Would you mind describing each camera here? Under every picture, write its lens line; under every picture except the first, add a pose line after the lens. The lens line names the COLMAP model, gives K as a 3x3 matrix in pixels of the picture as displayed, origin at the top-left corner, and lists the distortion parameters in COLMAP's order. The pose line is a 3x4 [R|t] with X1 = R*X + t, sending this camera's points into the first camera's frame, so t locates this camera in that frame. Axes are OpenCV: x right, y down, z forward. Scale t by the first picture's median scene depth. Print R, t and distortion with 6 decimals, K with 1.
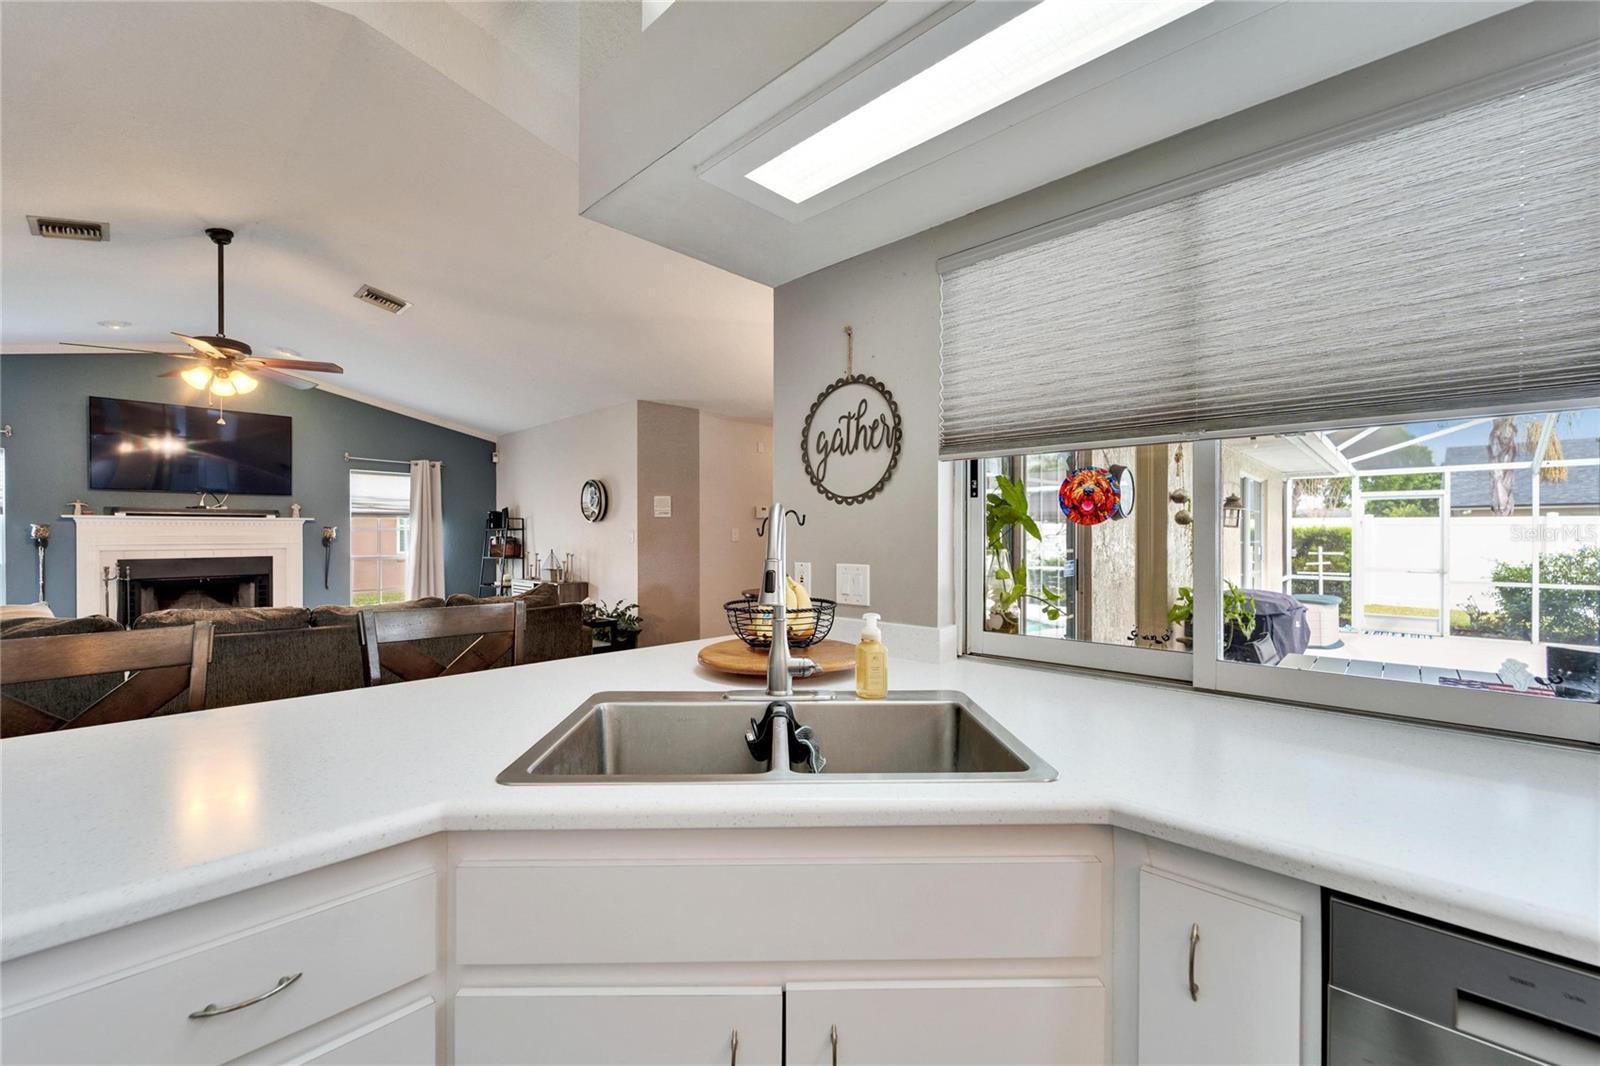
lens RADIAL K [[648.3, 0, 792.9], [0, 648.3, 536.1], [0, 0, 1]] dist [-0.000710, -0.000004]
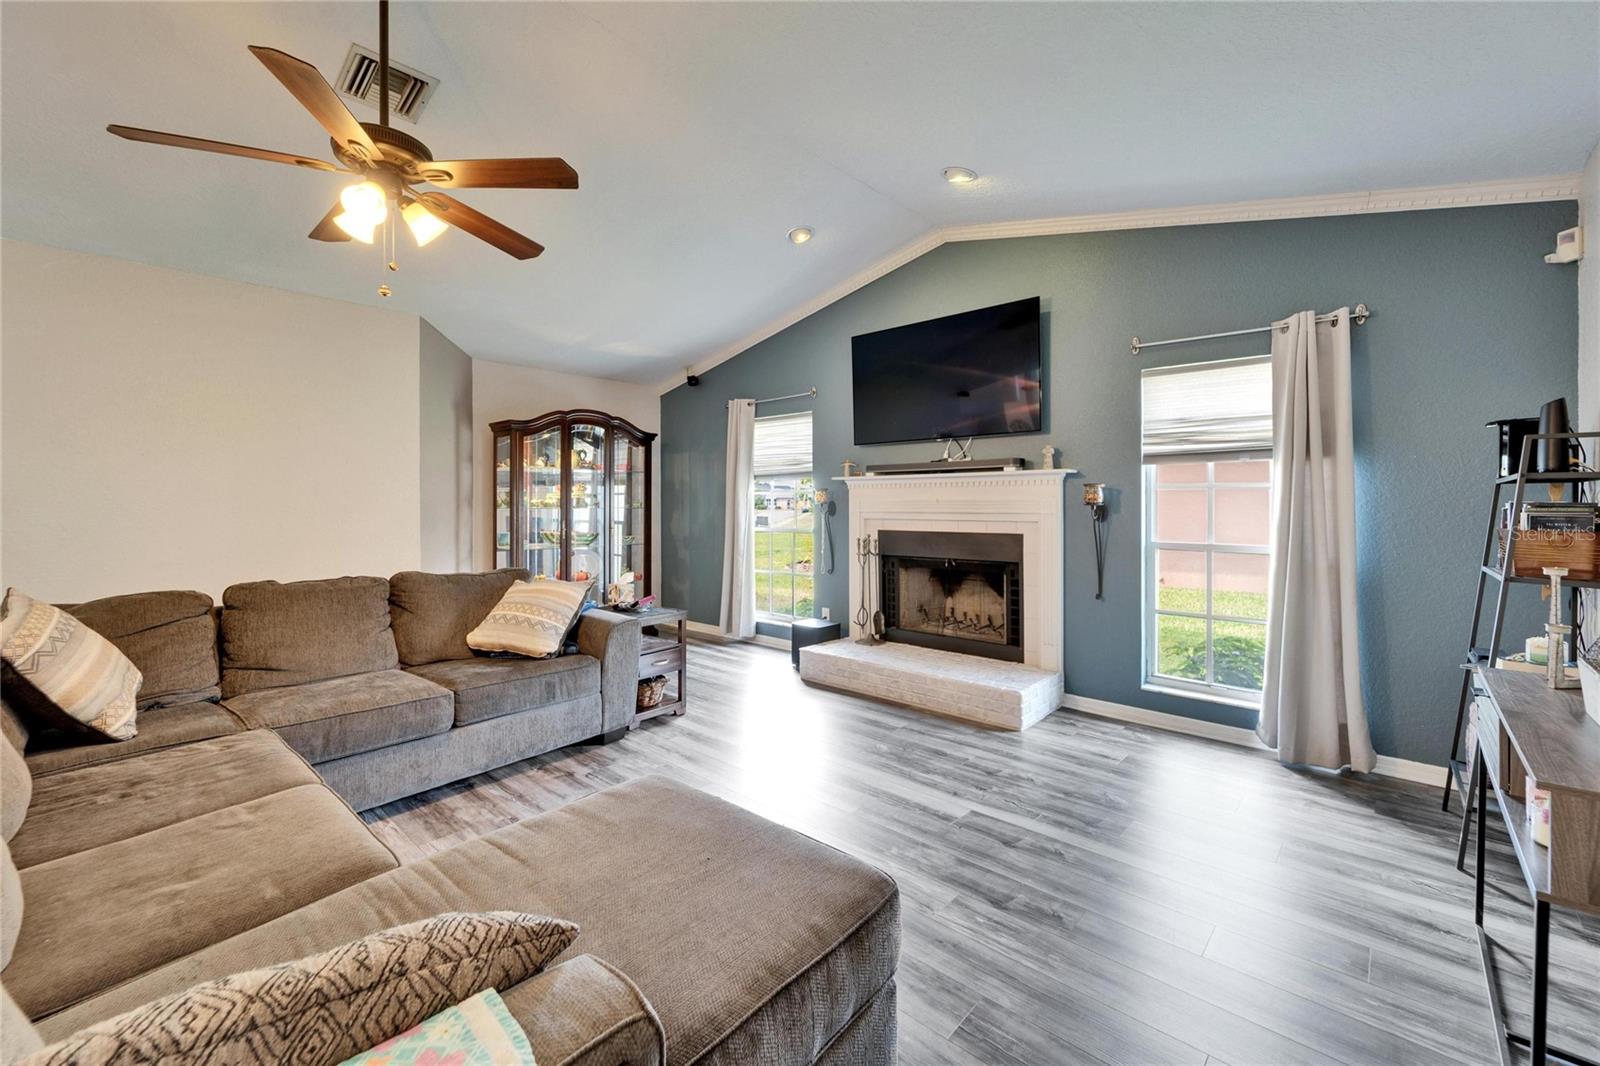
lens RADIAL K [[661.2, 0, 797.2], [0, 661.2, 500.0], [0, 0, 1]] dist [0.001160, -0.000521]
pose [[0.017912, -0.000675, -0.999839, -0.611821], [0.000746, 1.000000, -0.000662, -0.002476], [0.999839, -0.000734, 0.017912, 2.553169]]
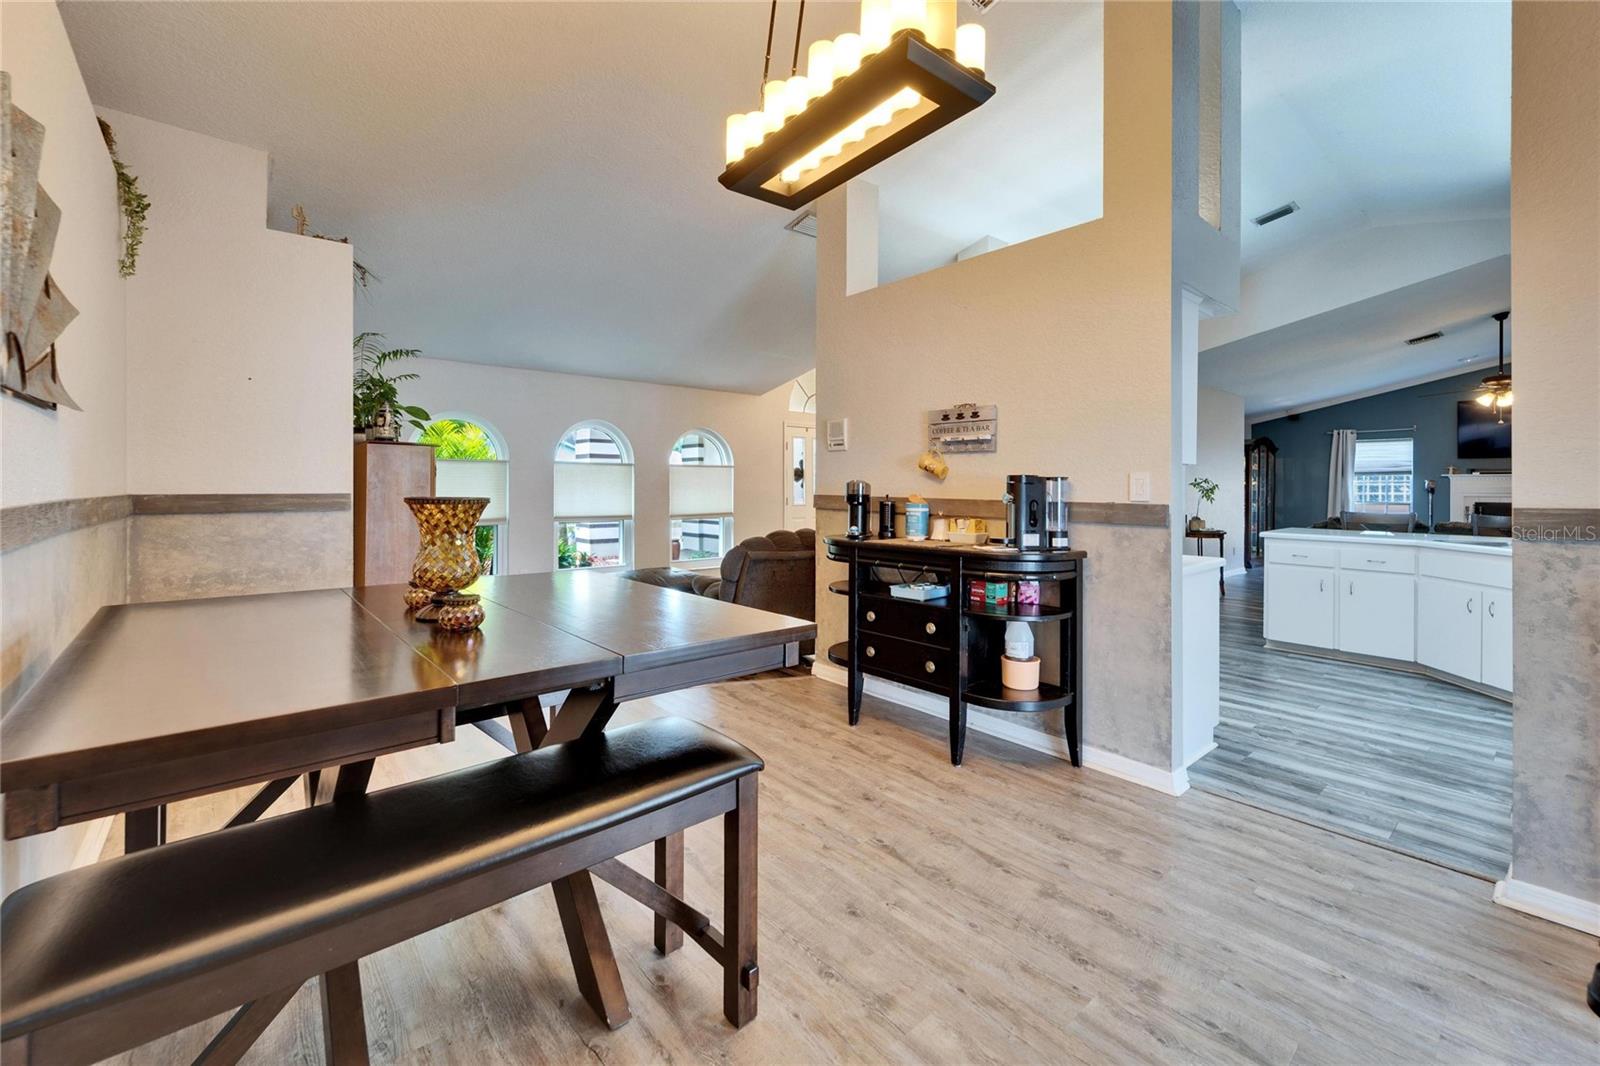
lens RADIAL K [[661.2, 0, 797.2], [0, 661.2, 500.0], [0, 0, 1]] dist [0.001160, -0.000521]
pose [[-0.105436, 0.021110, -0.994202, 2.072191], [-0.002331, 0.999767, 0.021475, 0.004283], [0.994423, 0.004582, -0.105362, -1.328733]]
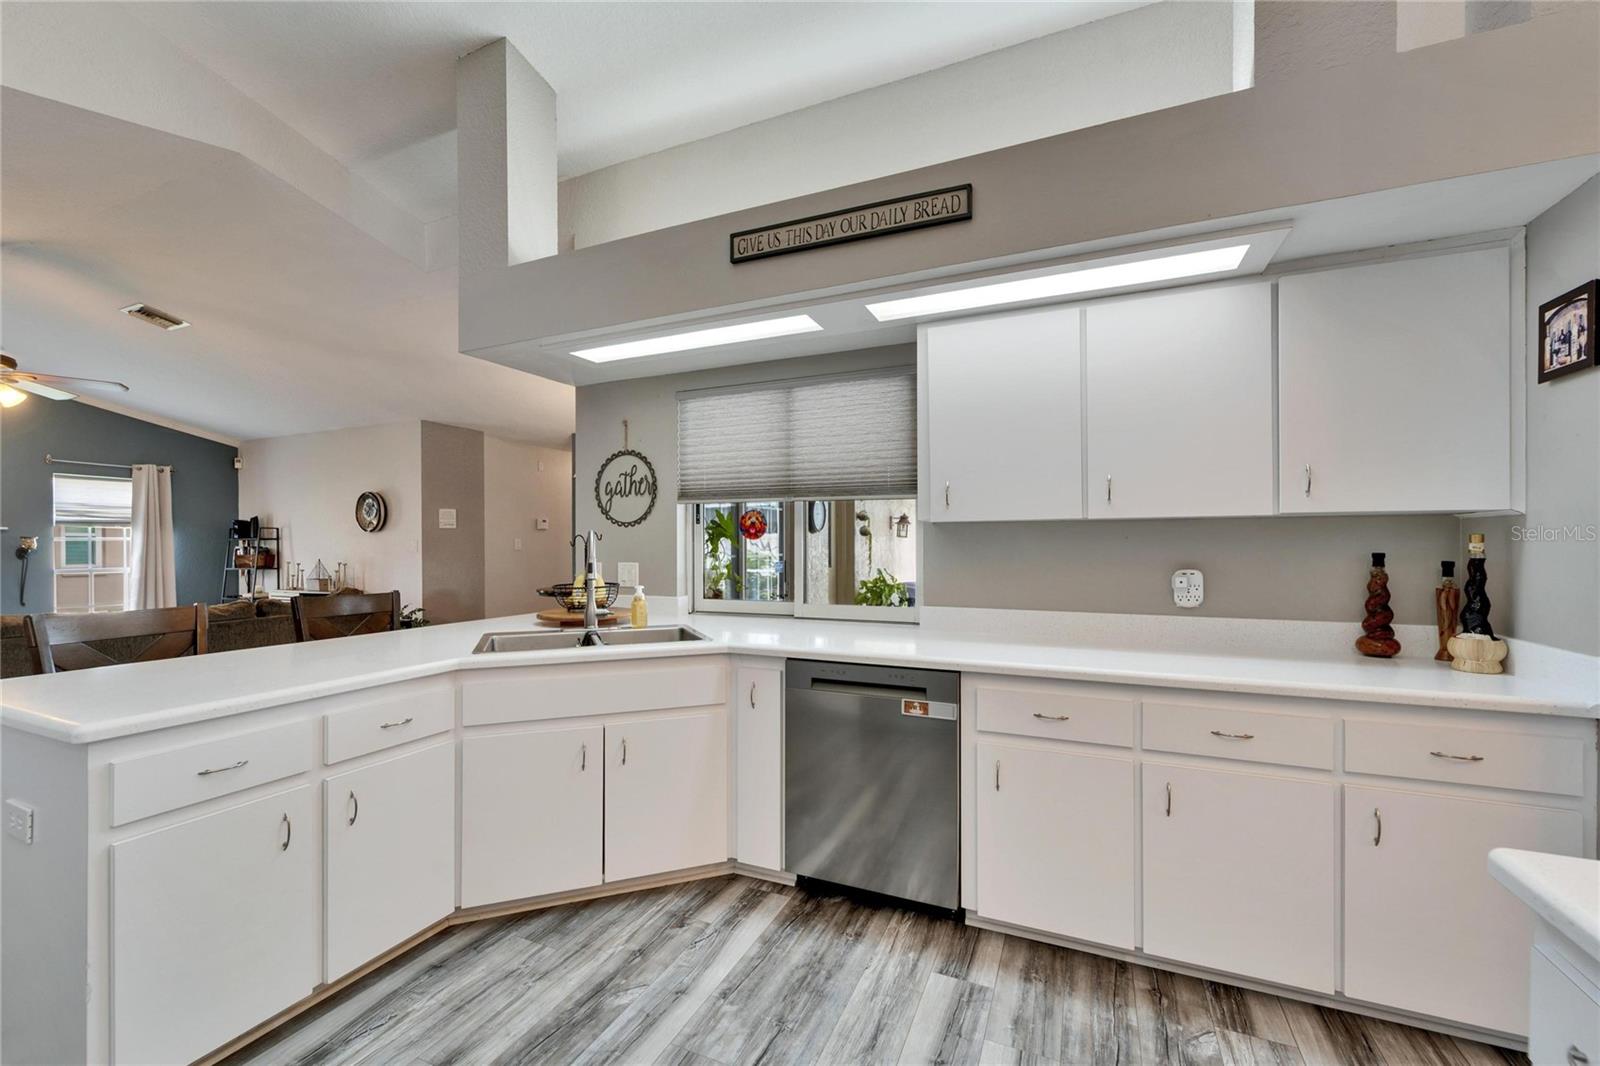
lens RADIAL K [[659.6, 0, 786.1], [0, 659.6, 540.8], [0, 0, 1]] dist [0.002367, -0.000153]
pose [[0.944495, -0.002212, 0.328519, -0.079516], [0.003624, 0.999987, -0.003687, -0.005057], [-0.328506, 0.004673, 0.944490, -0.718439]]
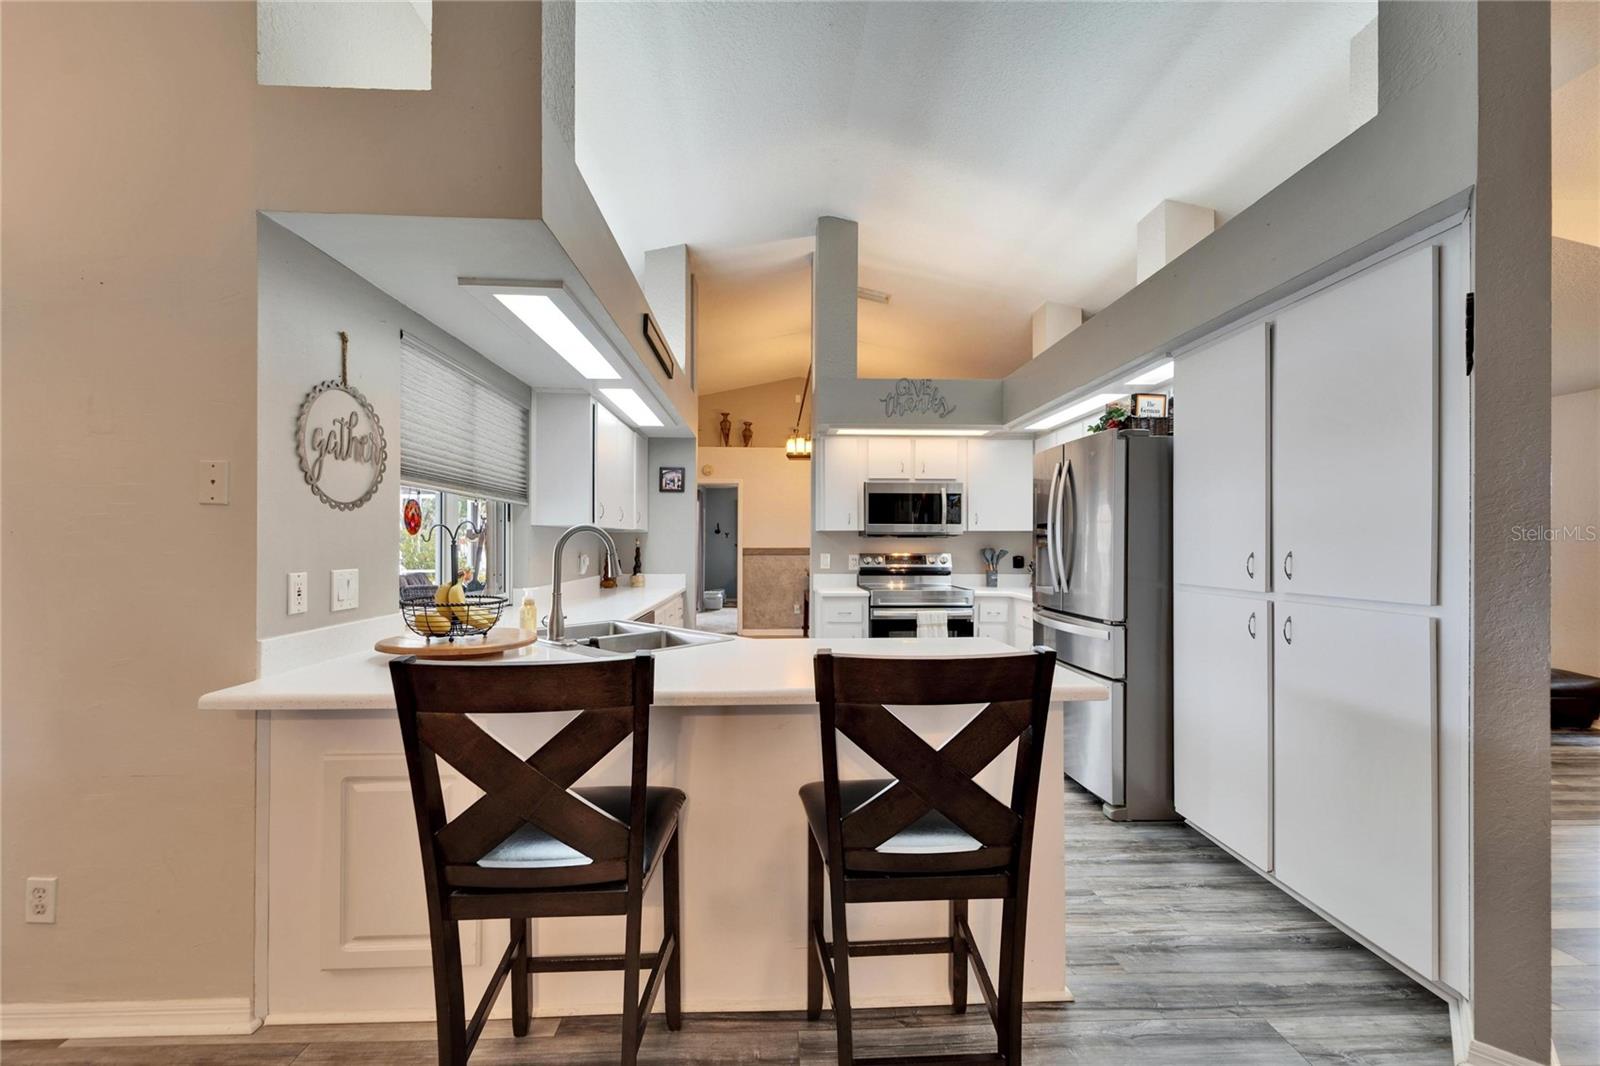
lens RADIAL K [[644.7, 0, 792.1], [0, 644.7, 530.8], [0, 0, 1]] dist [0.000897, -0.000302]
pose [[-0.714445, 0.010025, 0.699620, -1.074946], [-0.003421, 0.999835, -0.017821, -0.001517], [-0.699683, -0.015126, -0.714293, 1.190262]]
